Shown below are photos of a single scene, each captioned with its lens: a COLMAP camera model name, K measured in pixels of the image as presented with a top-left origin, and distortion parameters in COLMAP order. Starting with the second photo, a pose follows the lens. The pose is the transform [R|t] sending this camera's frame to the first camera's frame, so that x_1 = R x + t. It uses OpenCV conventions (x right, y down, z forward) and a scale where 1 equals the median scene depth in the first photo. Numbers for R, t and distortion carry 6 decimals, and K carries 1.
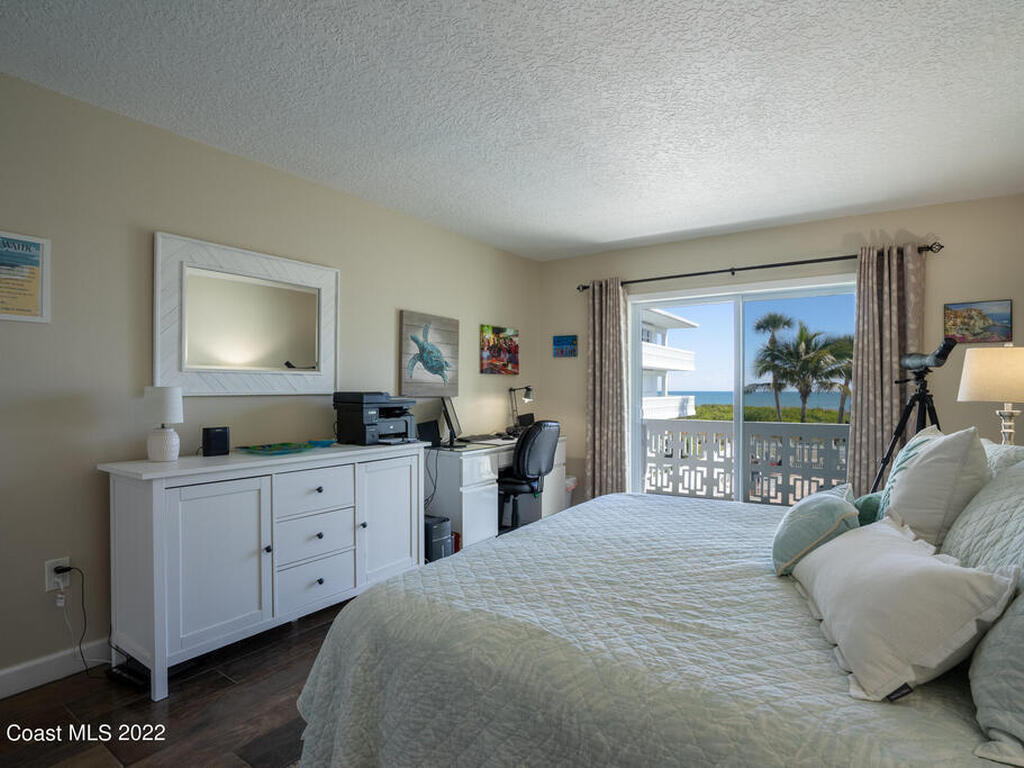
lens RADIAL K [[532.2, 0, 514.8], [0, 532.2, 389.0], [0, 0, 1]] dist [-0.067612, 0.029121]
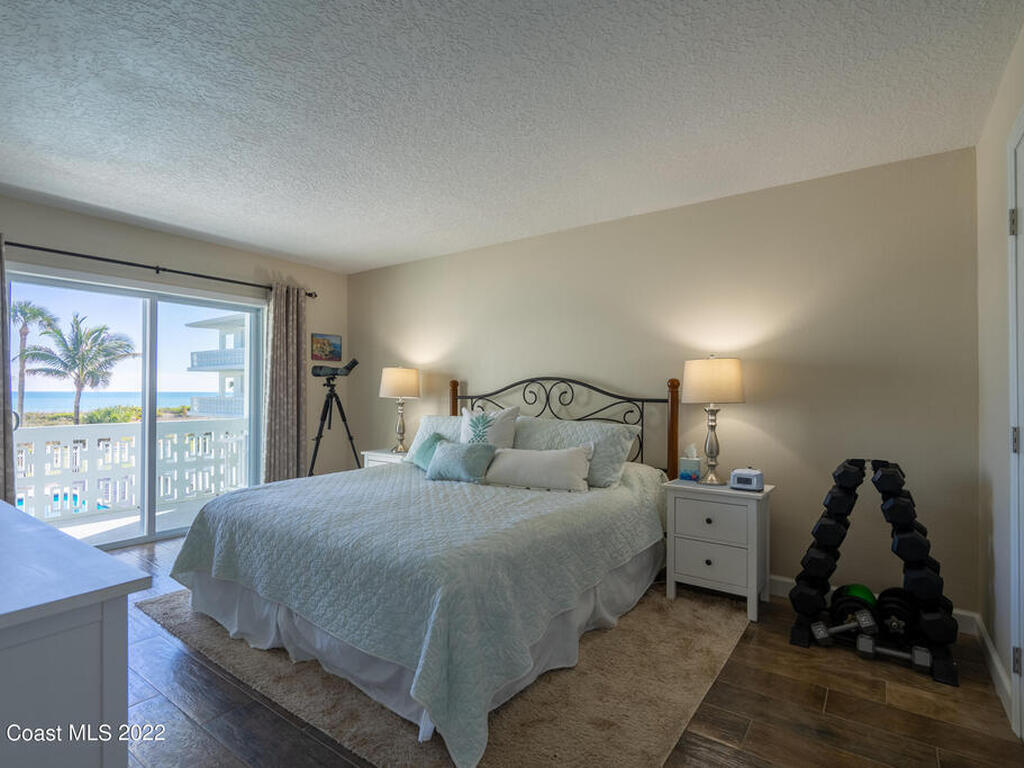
lens RADIAL K [[518.8, 0, 512.0], [0, 518.8, 384.0], [0, 0, 1]] dist [0.001487, 0.000668]
pose [[0.019749, 0.012215, 0.999730, -0.581610], [-0.004899, 0.999915, -0.012121, -0.000551], [-0.999793, -0.004658, 0.019807, 0.331720]]
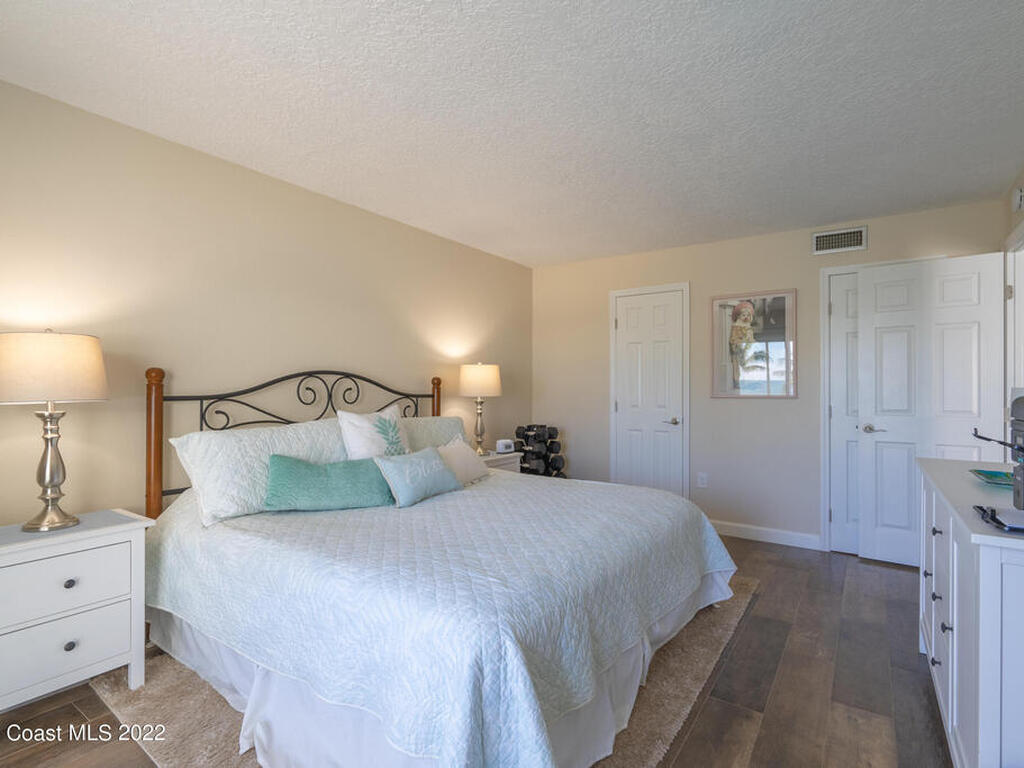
lens RADIAL K [[518.8, 0, 512.0], [0, 518.8, 384.0], [0, 0, 1]] dist [0.001487, 0.000668]
pose [[-0.999969, -0.006628, -0.004284, 0.142036], [-0.006592, 0.999945, -0.008218, -0.000070], [0.004338, -0.008189, -0.999957, 1.120219]]
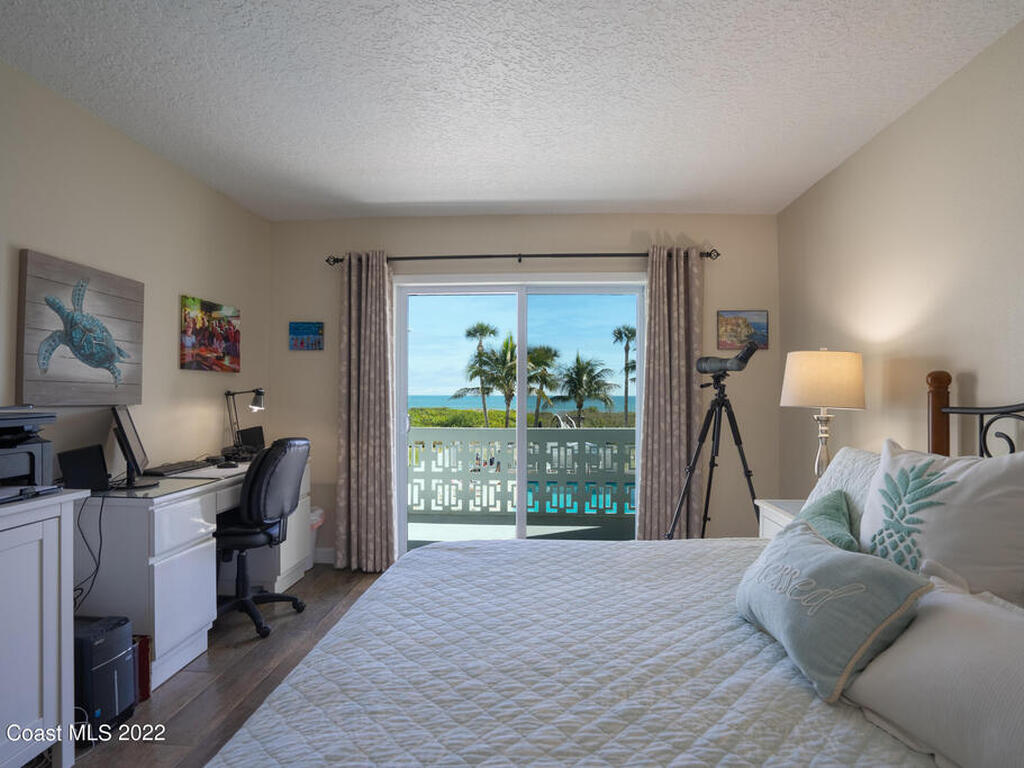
lens RADIAL K [[532.2, 0, 514.8], [0, 532.2, 389.0], [0, 0, 1]] dist [-0.067612, 0.029121]
pose [[0.857614, 0.005157, 0.514268, -0.045822], [-0.001449, 0.999970, -0.007611, -0.000048], [-0.514292, 0.005782, 0.857596, 0.265466]]
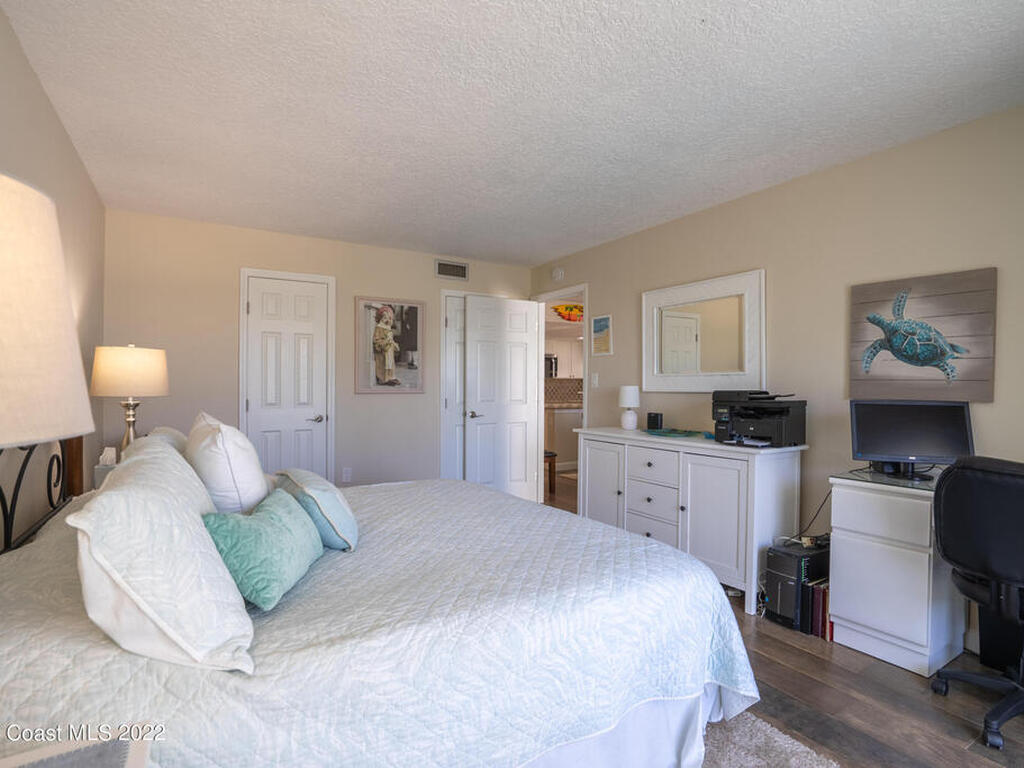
lens RADIAL K [[532.2, 0, 514.8], [0, 532.2, 389.0], [0, 0, 1]] dist [-0.067612, 0.029121]
pose [[-0.396475, -0.001083, -0.918045, 0.639824], [-0.006613, 0.999977, 0.001676, 0.002650], [0.918022, 0.006736, -0.396473, 0.801003]]
